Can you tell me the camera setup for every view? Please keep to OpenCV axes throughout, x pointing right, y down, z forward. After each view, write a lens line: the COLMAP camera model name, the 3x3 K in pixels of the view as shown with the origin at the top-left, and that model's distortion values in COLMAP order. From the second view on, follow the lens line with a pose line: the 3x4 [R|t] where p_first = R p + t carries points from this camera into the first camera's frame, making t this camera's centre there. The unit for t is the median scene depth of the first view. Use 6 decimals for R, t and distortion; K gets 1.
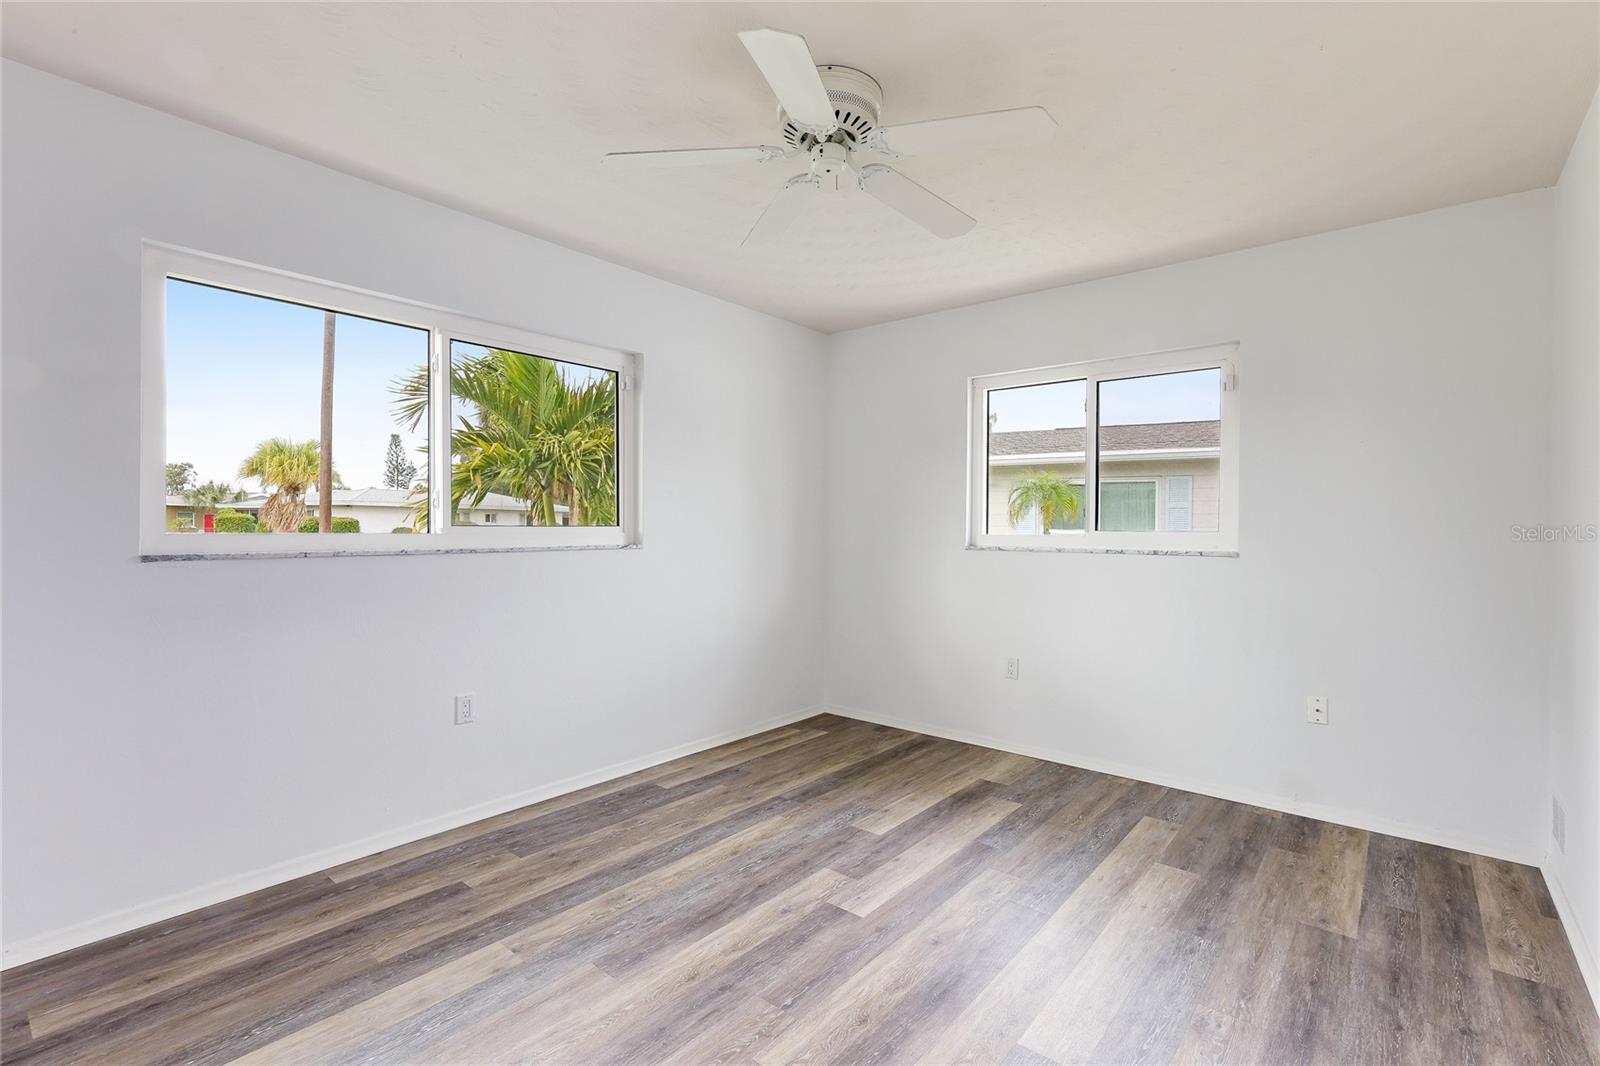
lens RADIAL K [[733.3, 0, 800.2], [0, 733.3, 529.5], [0, 0, 1]] dist [0.000278, 0.000161]
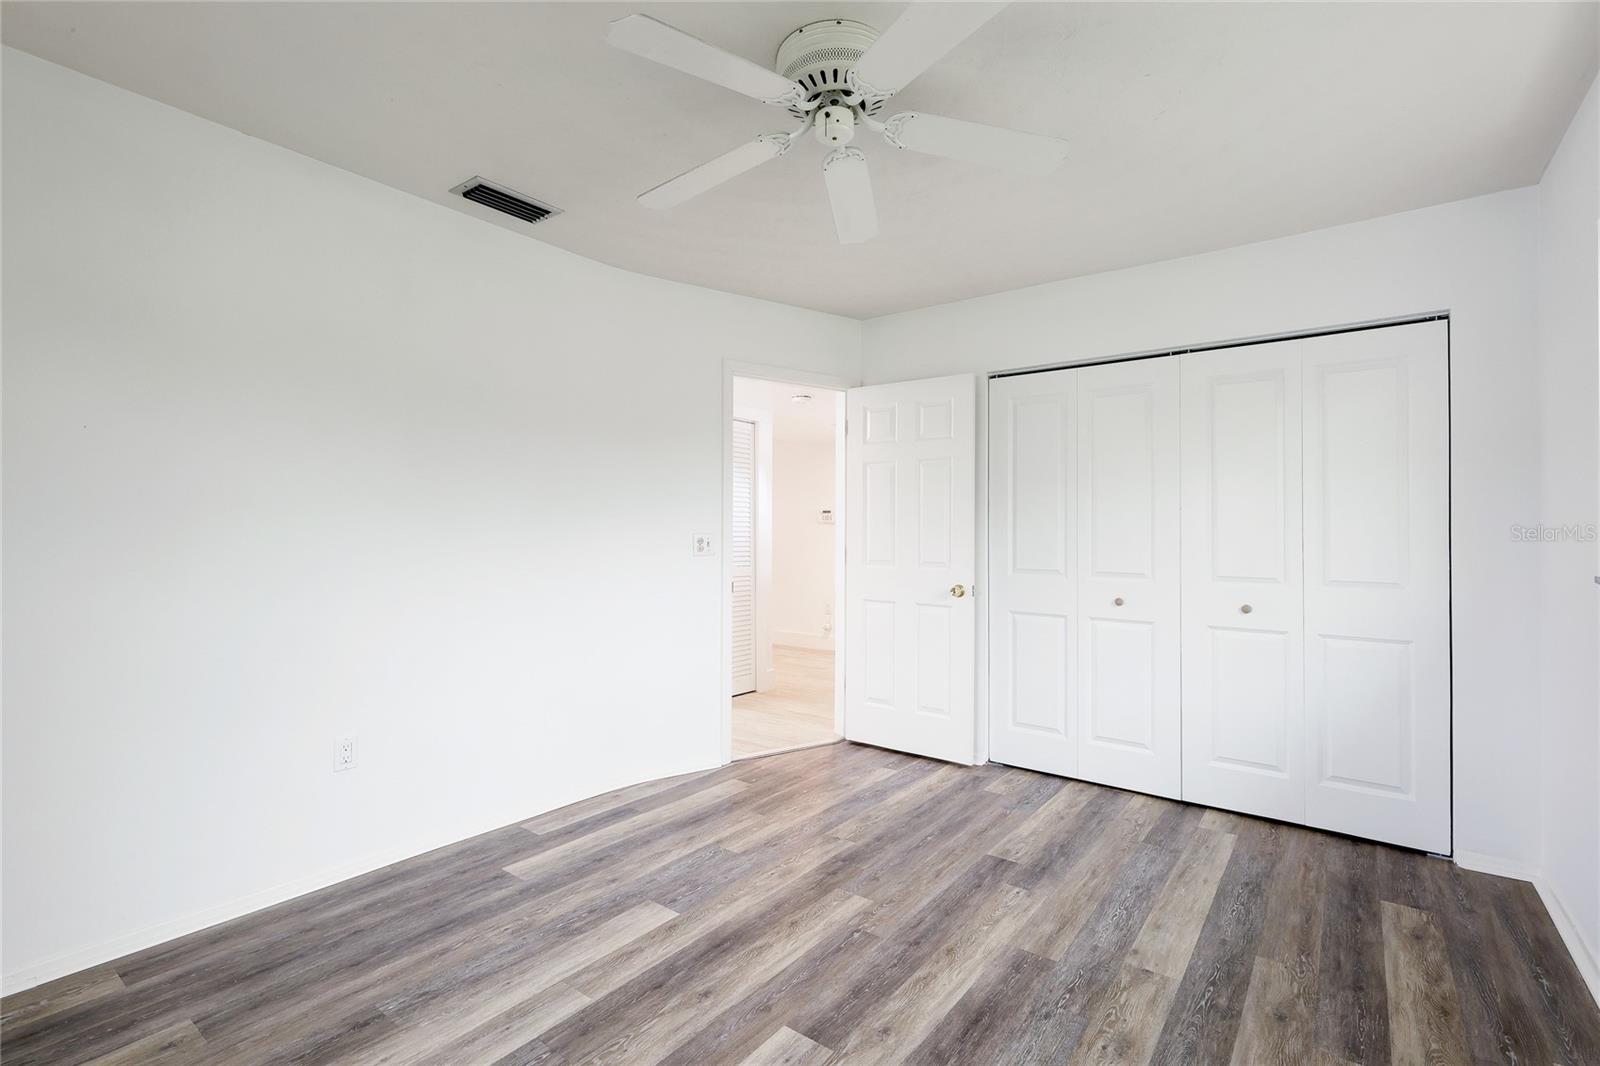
lens RADIAL K [[733.3, 0, 800.2], [0, 733.3, 529.5], [0, 0, 1]] dist [0.000278, 0.000161]
pose [[-0.998862, -0.014613, -0.045409, 0.124454], [-0.014375, 0.999881, -0.005559, 0.002106], [0.045484, -0.004900, -0.998953, 1.977628]]
